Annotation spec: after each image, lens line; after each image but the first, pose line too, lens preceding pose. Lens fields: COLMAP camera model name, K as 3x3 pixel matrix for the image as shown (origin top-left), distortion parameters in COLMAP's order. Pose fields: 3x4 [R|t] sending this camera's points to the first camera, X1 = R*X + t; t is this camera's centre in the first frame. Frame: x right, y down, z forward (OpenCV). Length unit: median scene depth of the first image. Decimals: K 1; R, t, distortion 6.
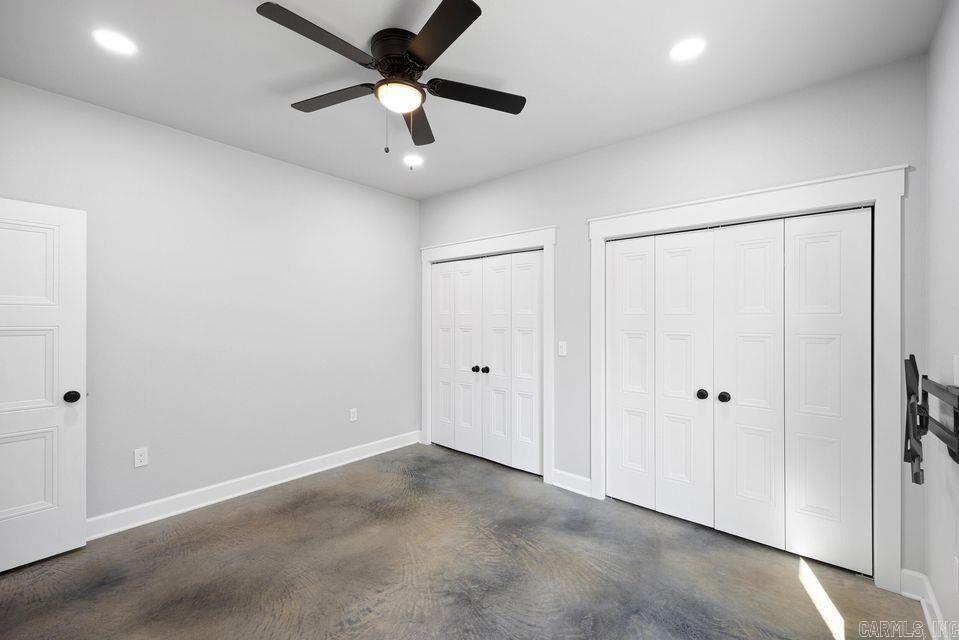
lens RADIAL K [[383.3, 0, 471.7], [0, 383.3, 315.7], [0, 0, 1]] dist [0.001396, 0.000291]
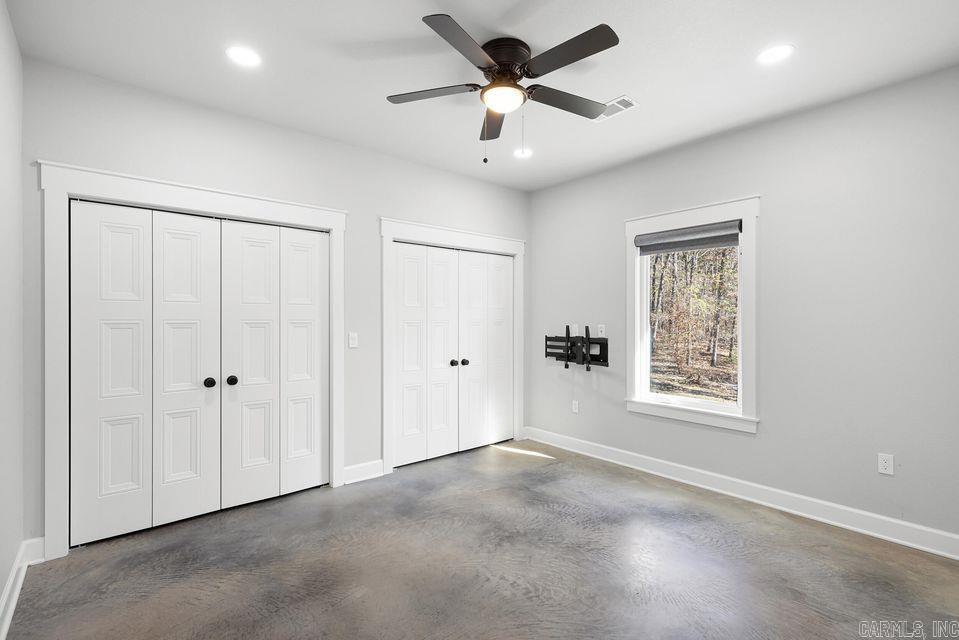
lens RADIAL K [[433.5, 0, 482.6], [0, 433.5, 315.3], [0, 0, 1]] dist [0.000504, 0.001128]
pose [[0.170594, 0.008655, 0.985303, -0.912294], [-0.005833, 0.999953, -0.007774, 0.033662], [-0.985324, -0.004422, 0.170637, 0.560691]]
